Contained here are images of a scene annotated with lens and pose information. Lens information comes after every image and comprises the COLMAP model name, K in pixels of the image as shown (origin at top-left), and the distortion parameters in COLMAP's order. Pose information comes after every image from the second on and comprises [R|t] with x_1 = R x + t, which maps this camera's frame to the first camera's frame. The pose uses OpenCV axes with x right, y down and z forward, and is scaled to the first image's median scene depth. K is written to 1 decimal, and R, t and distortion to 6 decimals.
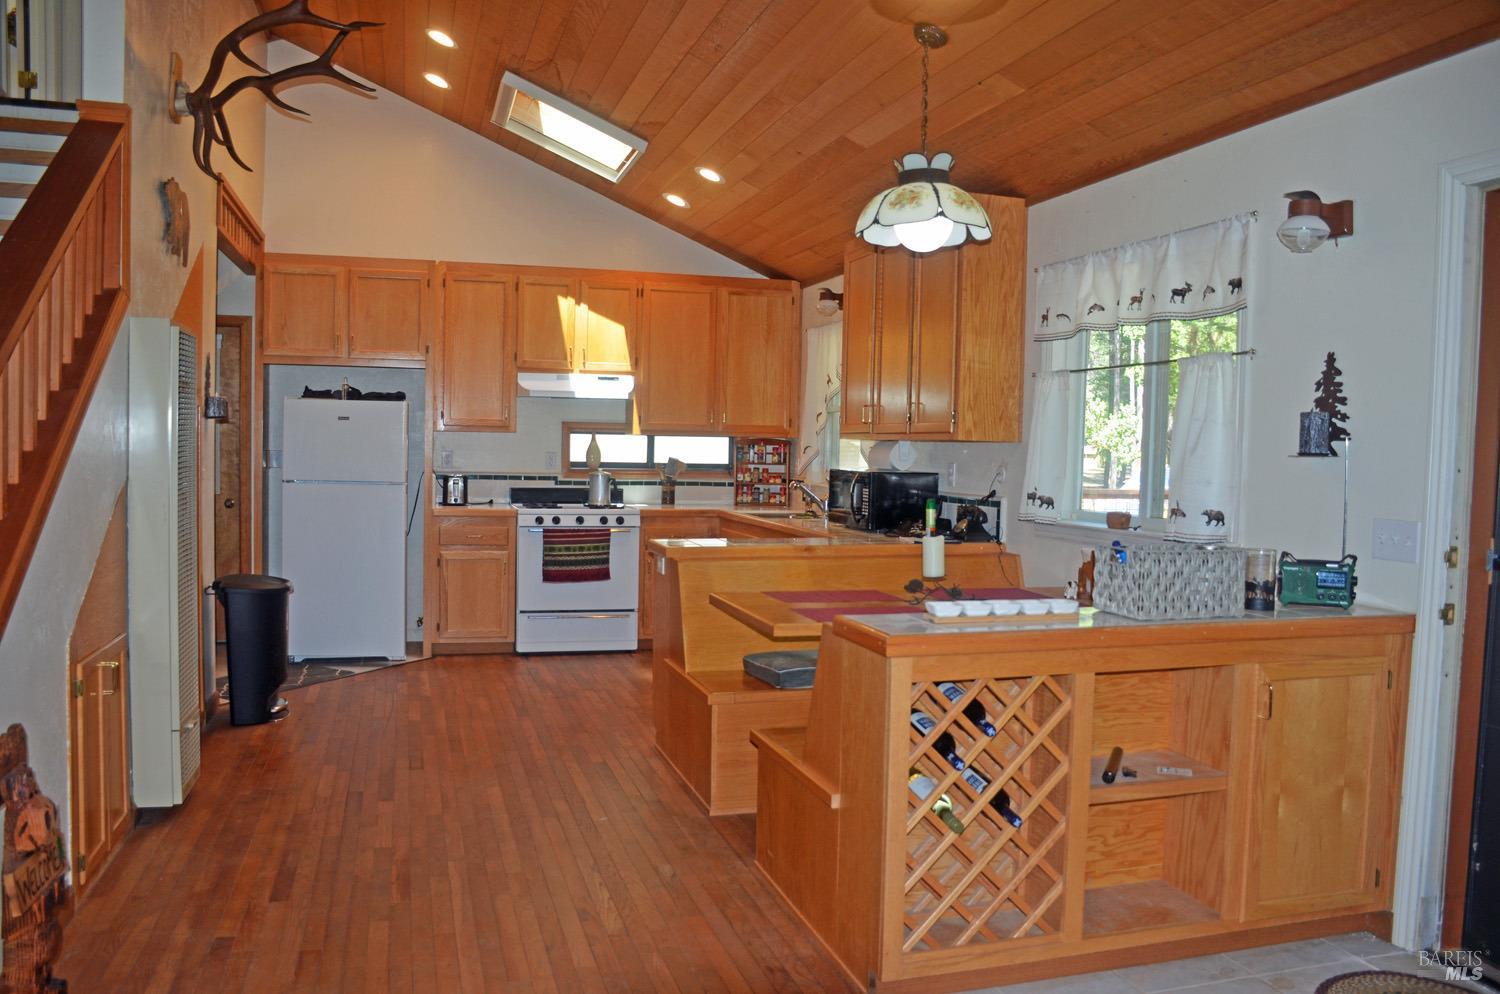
lens RADIAL K [[1176.7, 0, 751.9], [0, 1176.7, 518.4], [0, 0, 1]] dist [-0.149384, 0.110060]
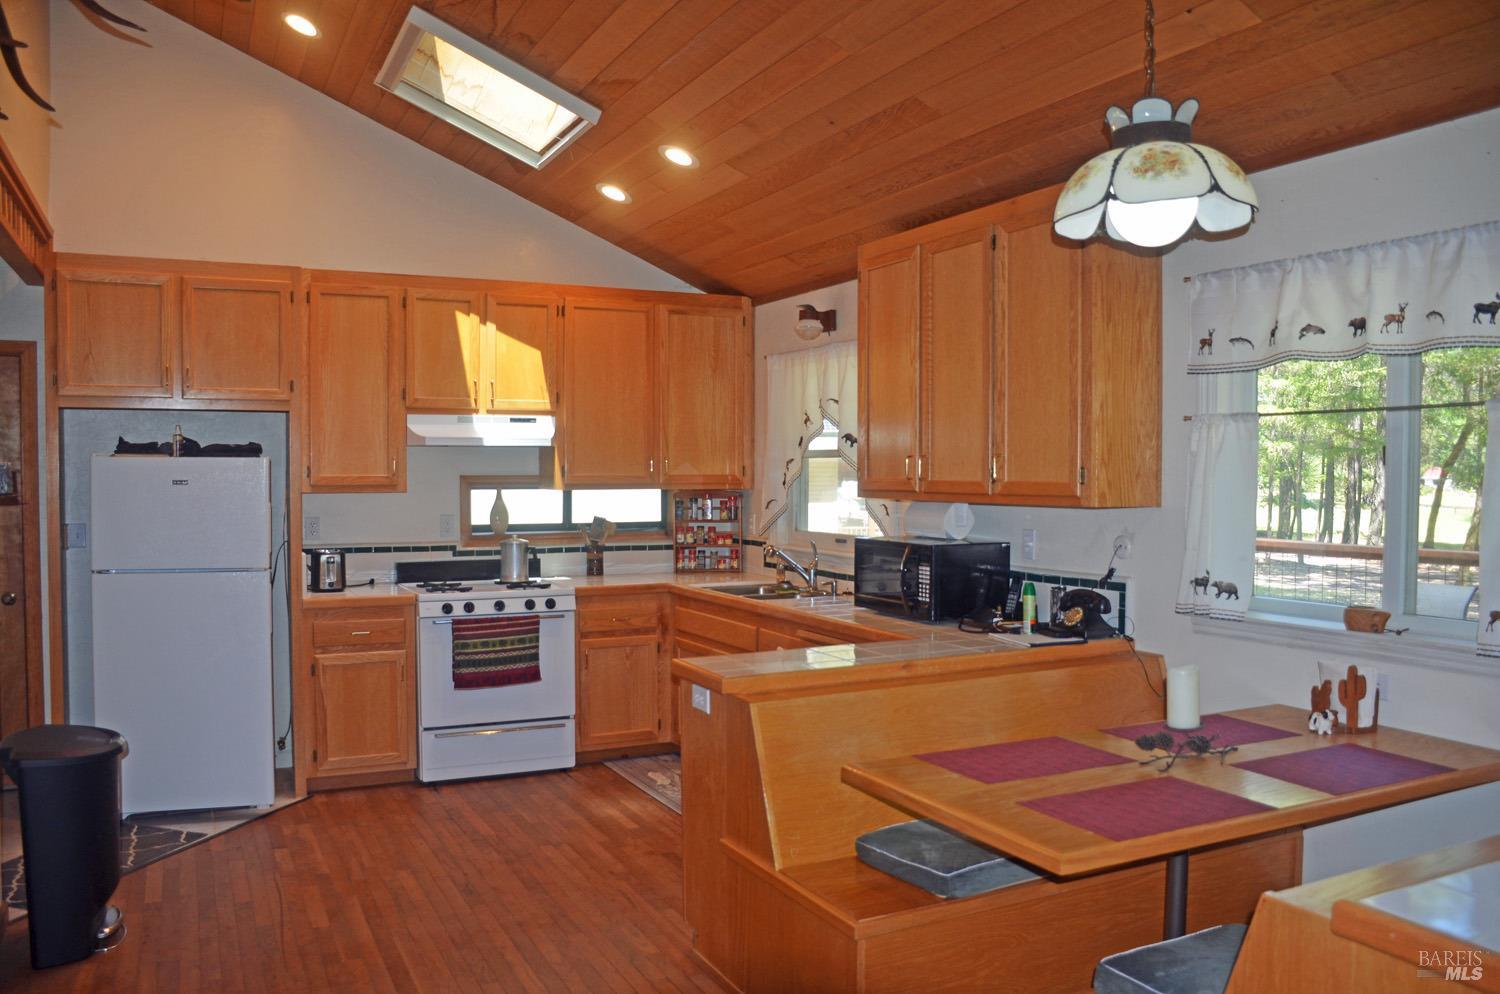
lens RADIAL K [[1176.7, 0, 751.9], [0, 1176.7, 518.4], [0, 0, 1]] dist [-0.149384, 0.110060]
pose [[0.984853, -0.027263, 0.171233, -0.113054], [0.030689, 0.999378, -0.017390, -0.037336], [-0.170652, 0.022381, 0.985077, 0.216435]]
